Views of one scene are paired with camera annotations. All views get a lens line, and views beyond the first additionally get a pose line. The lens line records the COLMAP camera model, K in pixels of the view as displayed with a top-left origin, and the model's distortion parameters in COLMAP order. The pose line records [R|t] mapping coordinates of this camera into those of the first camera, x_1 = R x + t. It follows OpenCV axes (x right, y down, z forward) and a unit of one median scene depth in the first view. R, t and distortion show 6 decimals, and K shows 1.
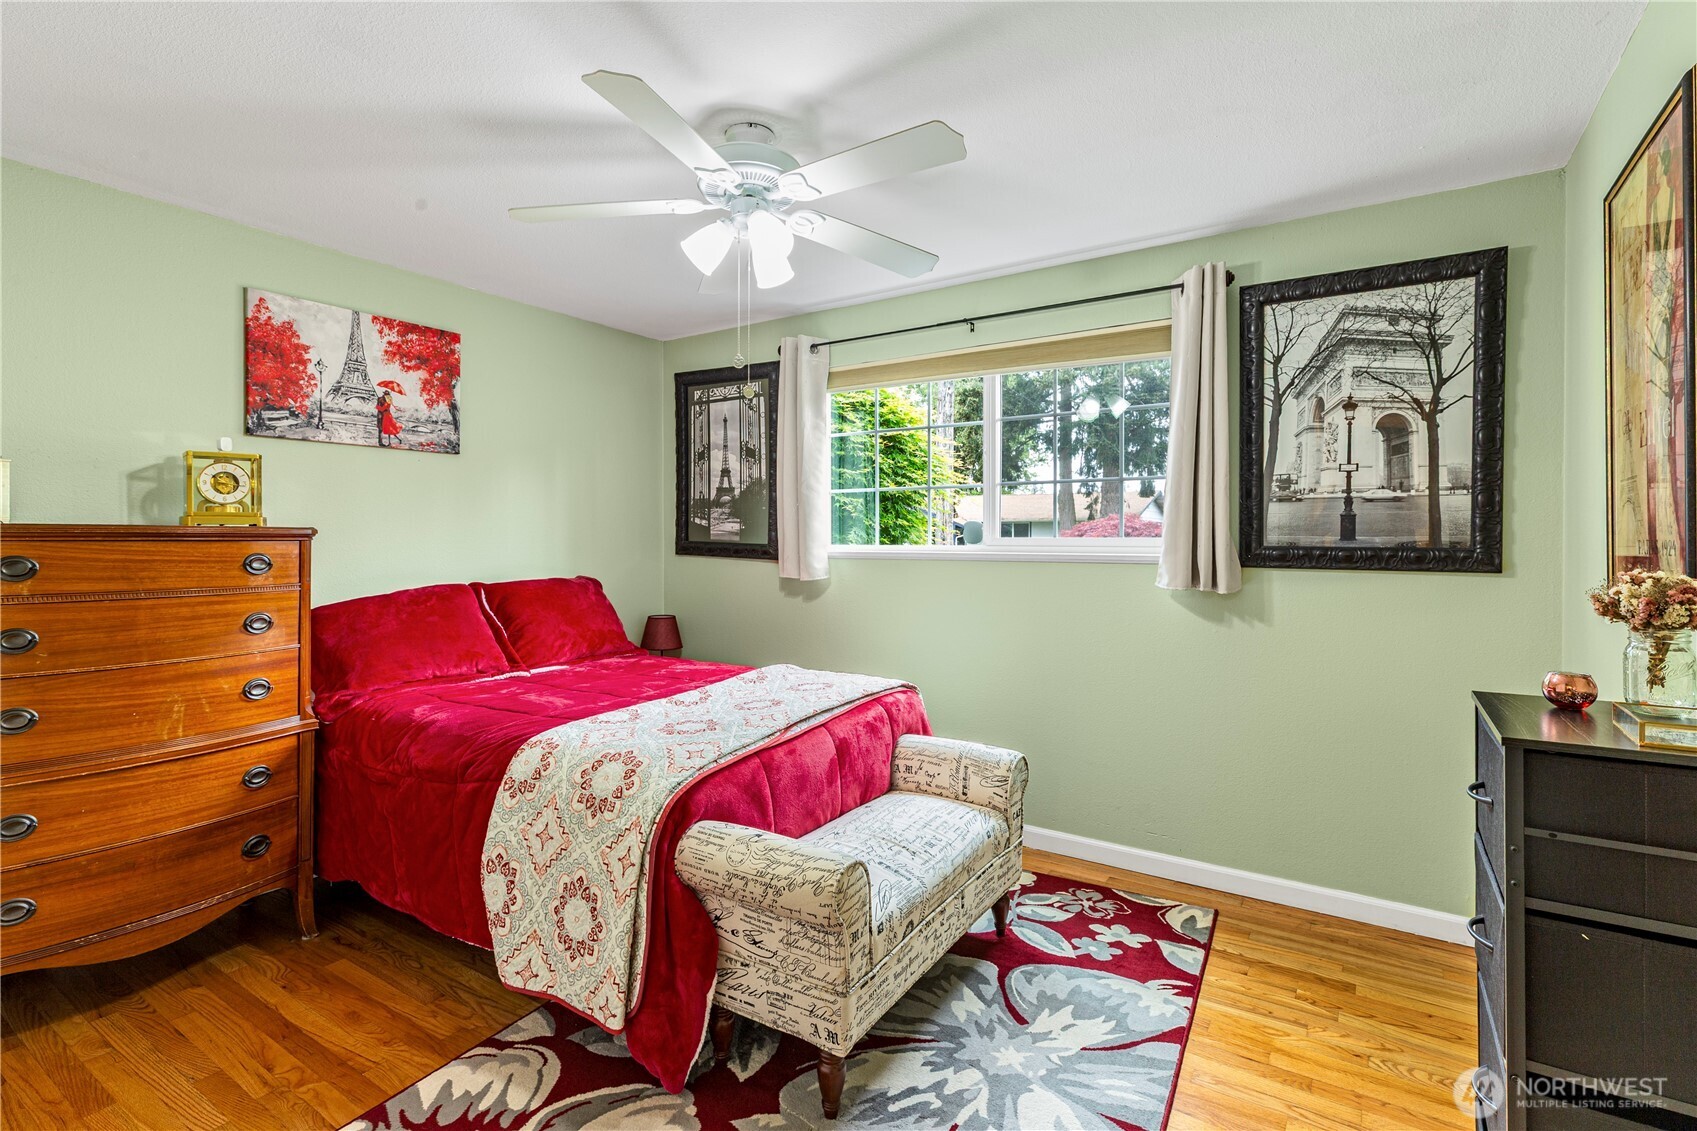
lens RADIAL K [[803.8, 0, 839.6], [0, 803.8, 519.4], [0, 0, 1]] dist [-0.001945, 0.000082]
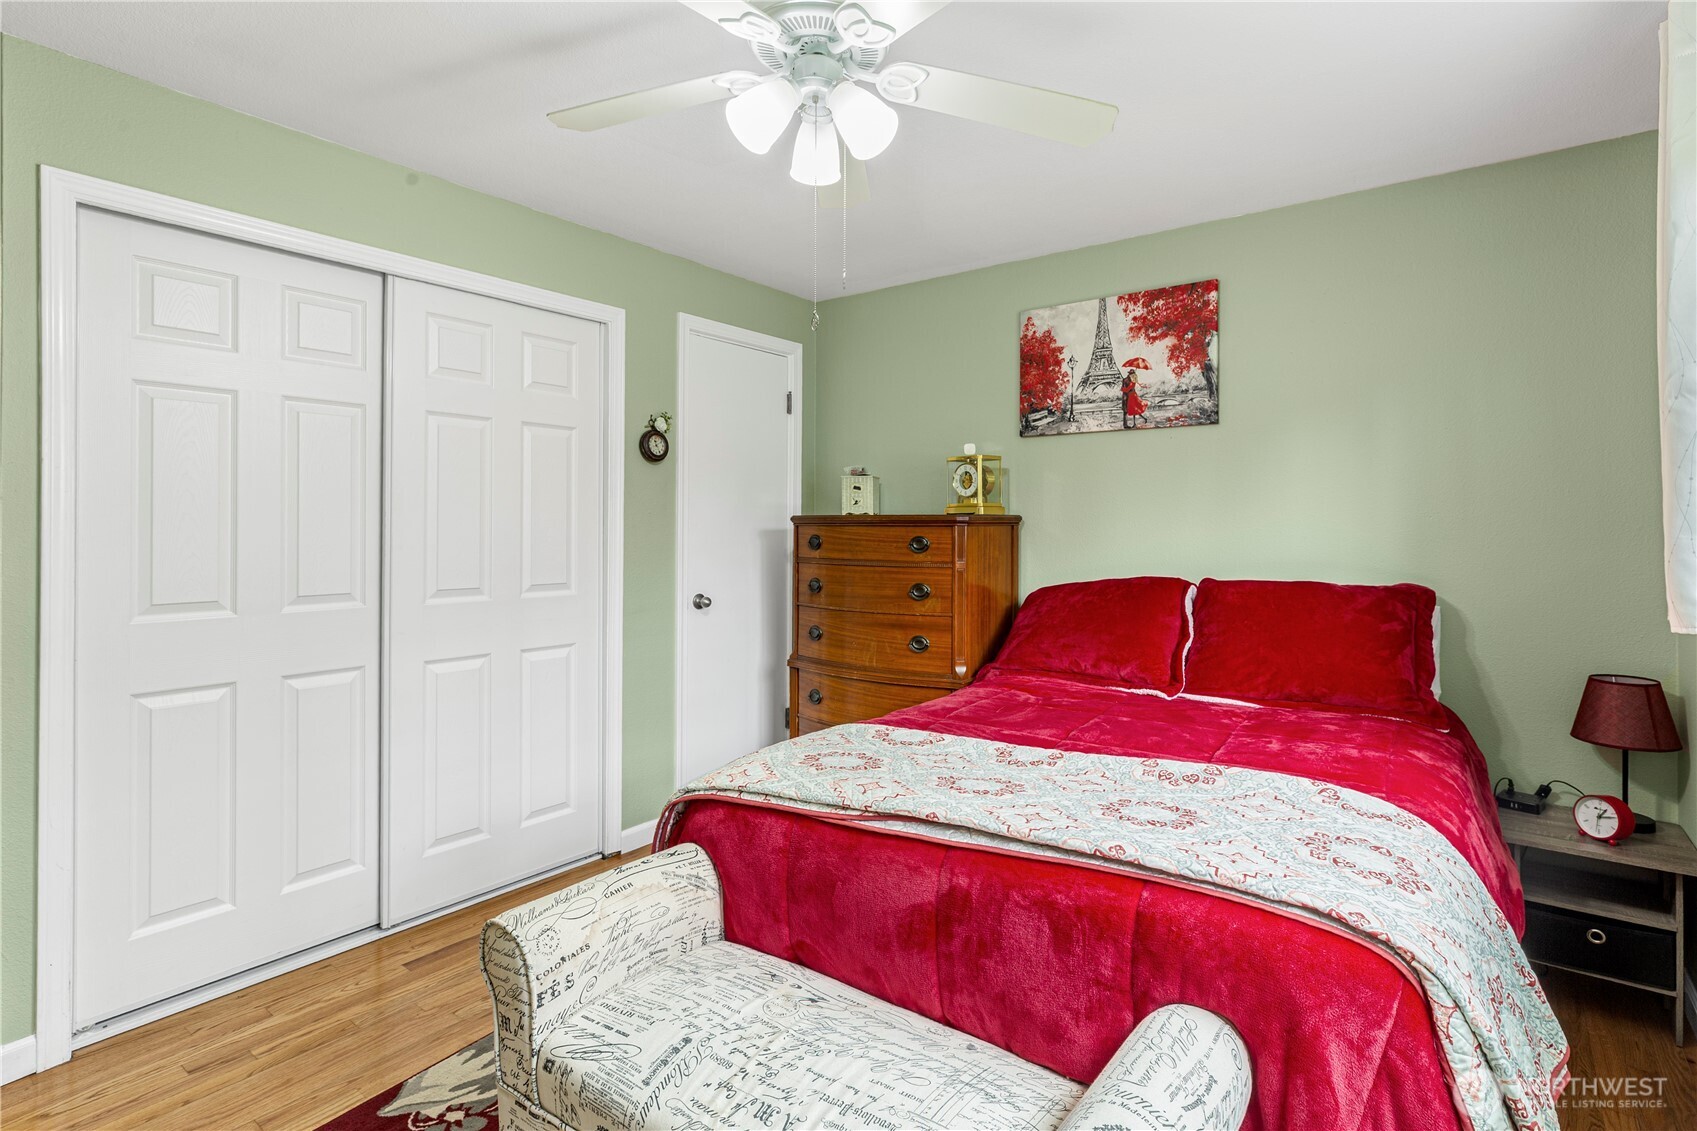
lens RADIAL K [[803.8, 0, 839.6], [0, 803.8, 519.4], [0, 0, 1]] dist [-0.001945, 0.000082]
pose [[-0.045222, -0.009614, -0.998931, 0.405049], [0.021134, 0.999721, -0.010578, 0.020329], [0.998753, -0.021590, -0.045006, 0.697678]]
